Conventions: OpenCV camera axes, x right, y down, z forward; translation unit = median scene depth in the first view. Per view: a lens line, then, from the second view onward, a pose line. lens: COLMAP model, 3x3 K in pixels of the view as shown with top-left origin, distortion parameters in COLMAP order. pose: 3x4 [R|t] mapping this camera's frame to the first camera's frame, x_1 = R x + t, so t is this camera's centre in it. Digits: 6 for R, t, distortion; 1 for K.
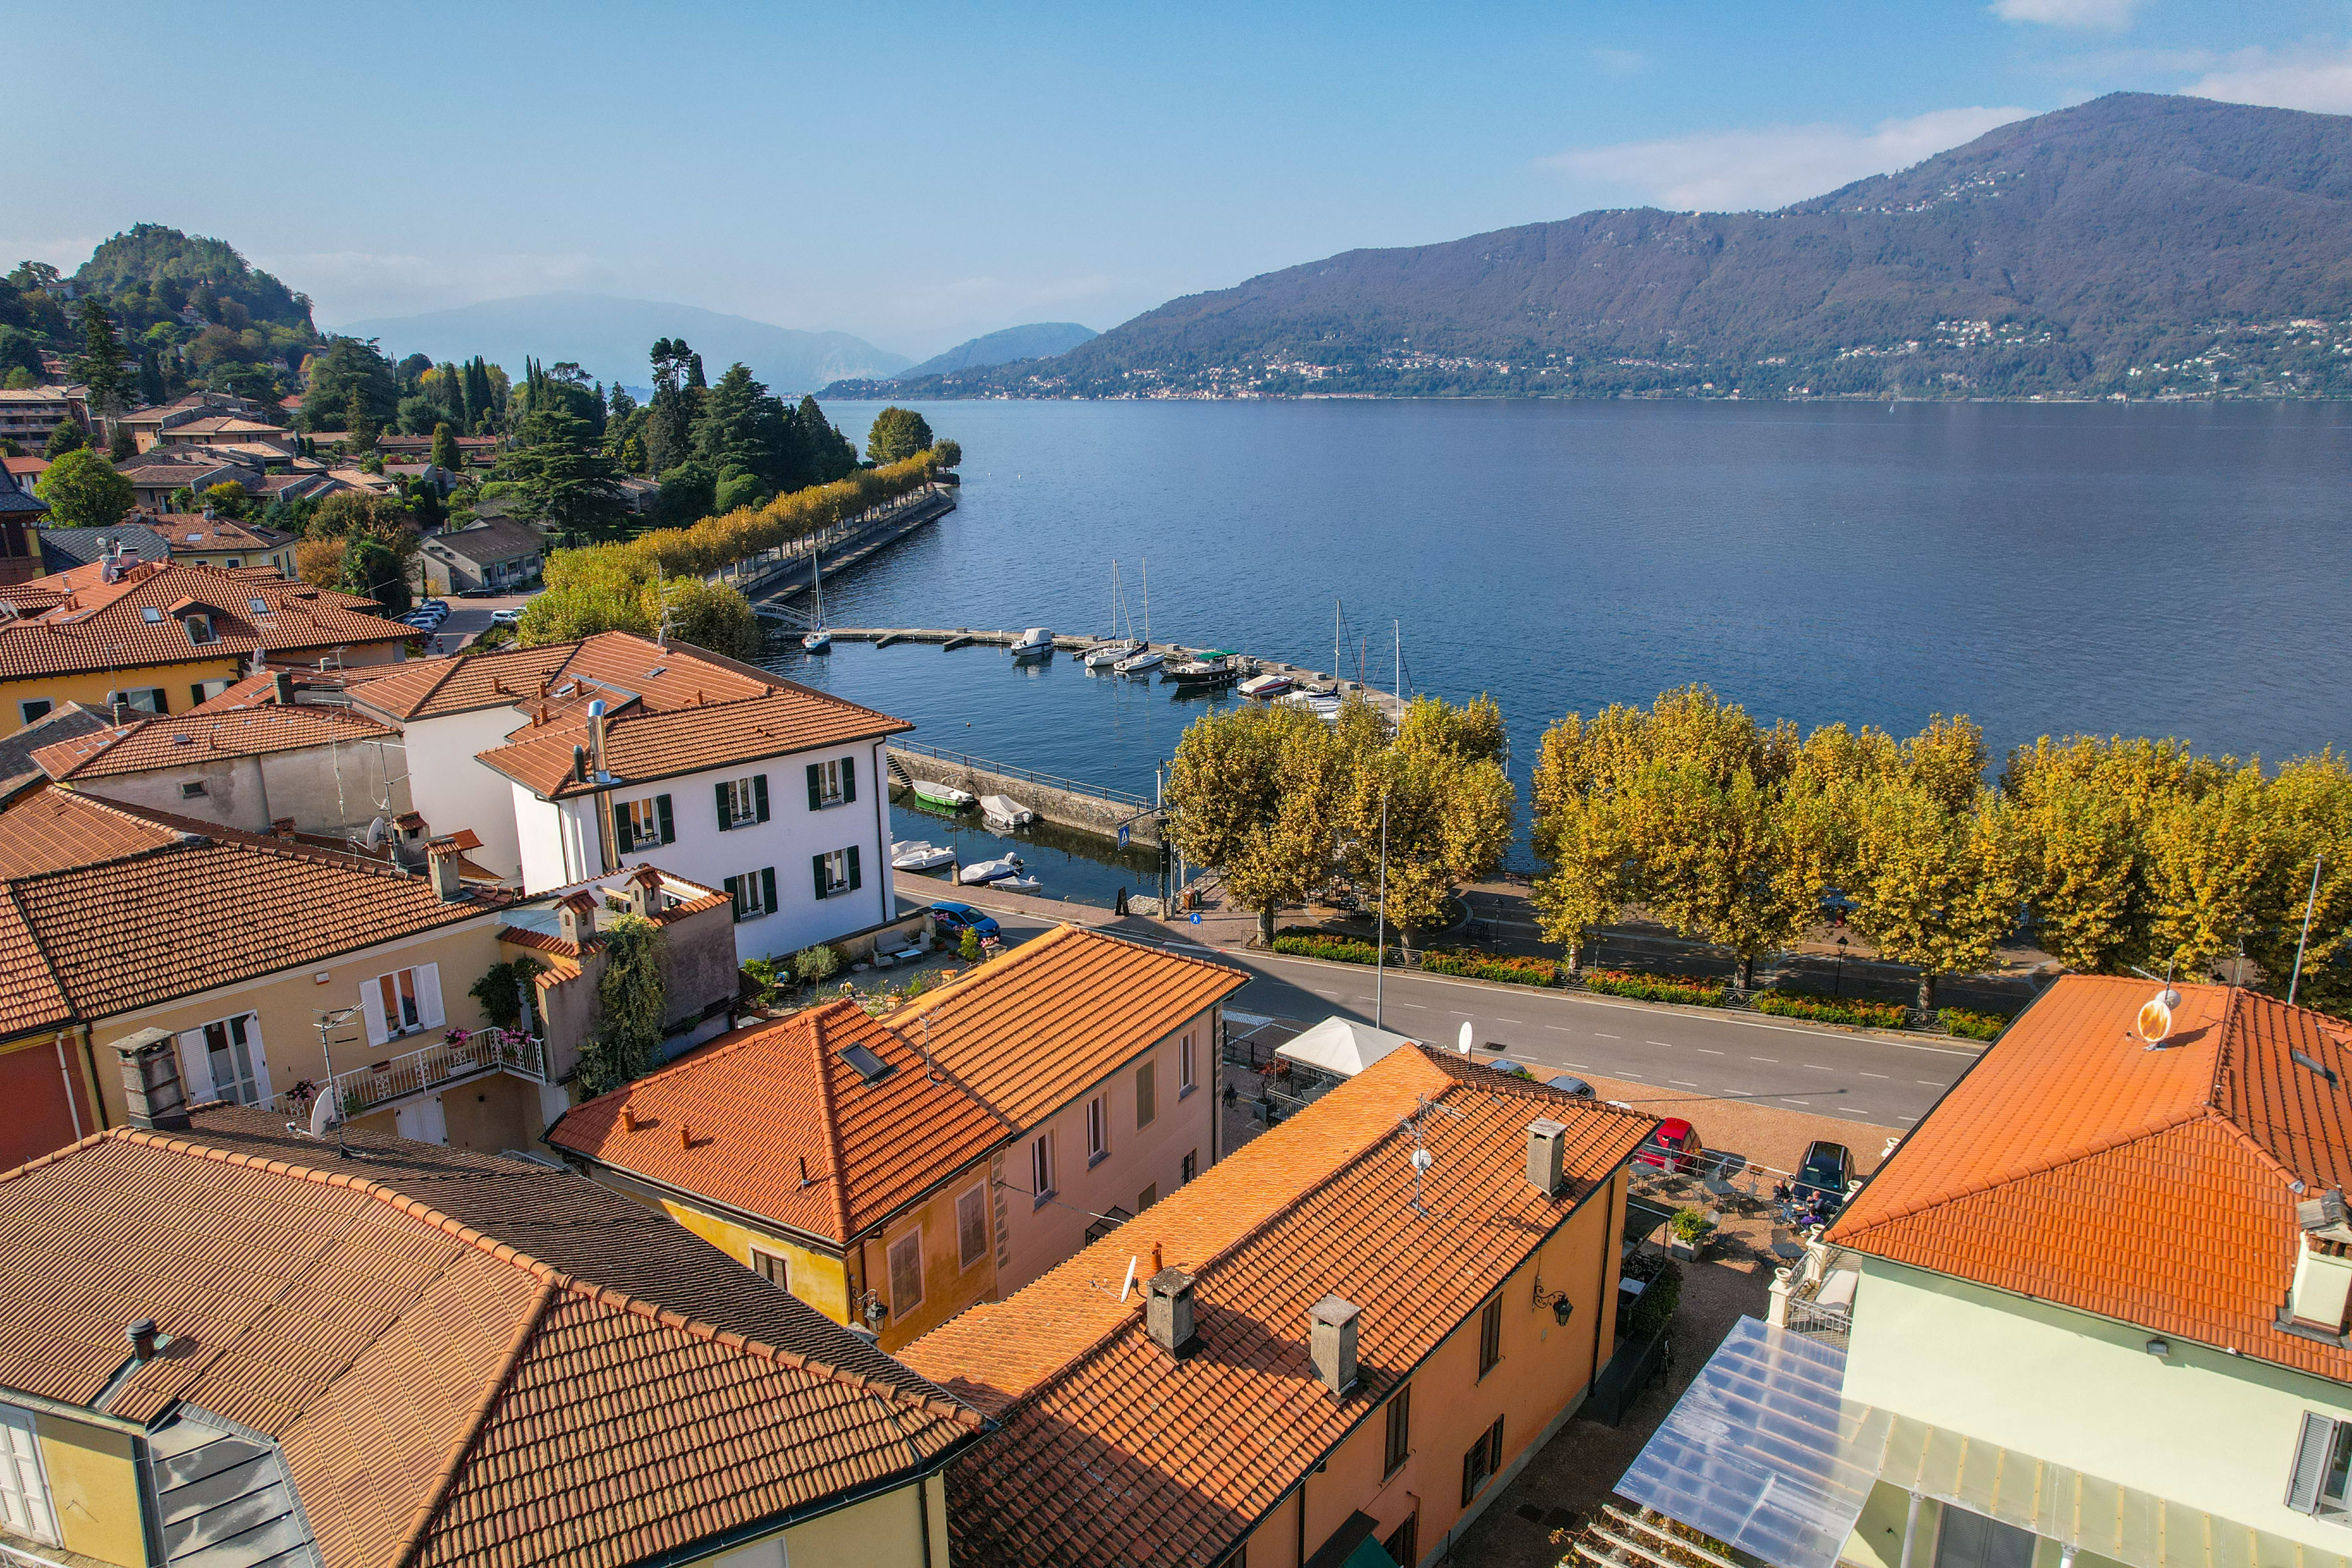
lens RADIAL K [[1505.8, 0, 1183.1], [0, 1505.8, 804.5], [0, 0, 1]] dist [-0.069065, 0.058938]
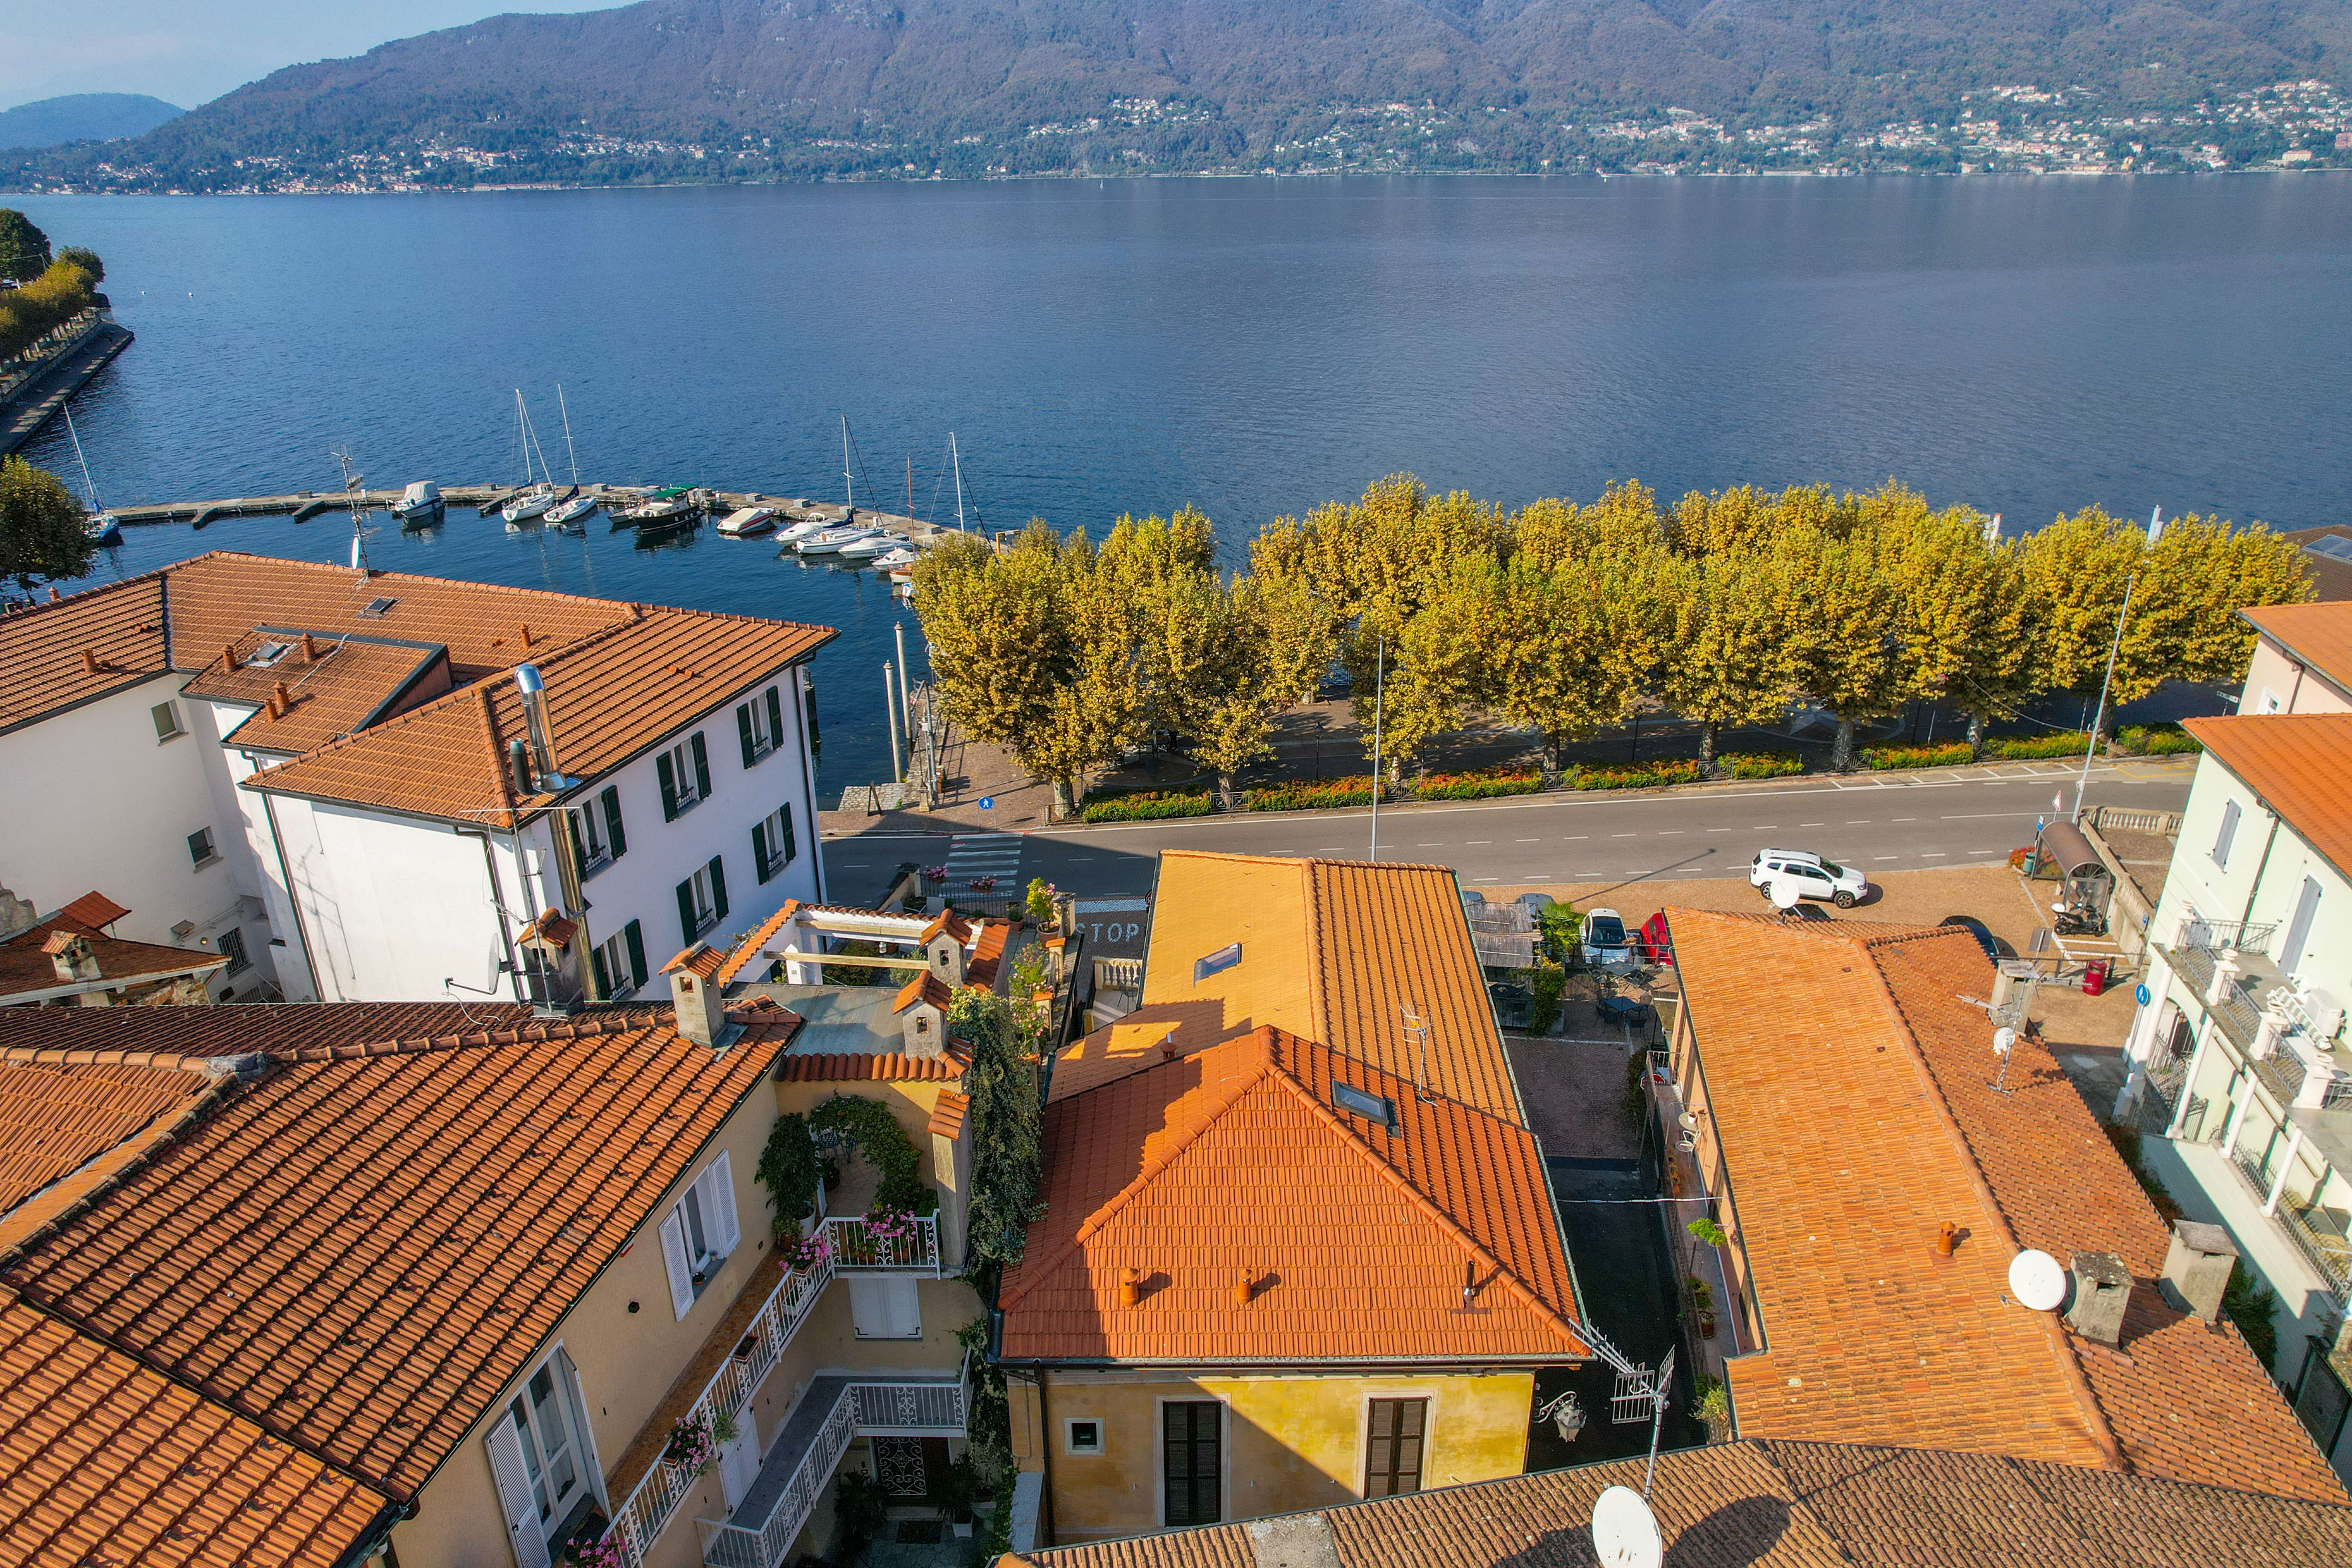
lens RADIAL K [[1505.8, 0, 1191.1], [0, 1505.8, 794.4], [0, 0, 1]] dist [-0.069065, 0.058938]
pose [[0.878151, -0.188541, 0.439663, -0.277974], [0.132326, 0.978933, 0.155500, -0.049675], [-0.459719, -0.078374, 0.884600, 0.189182]]
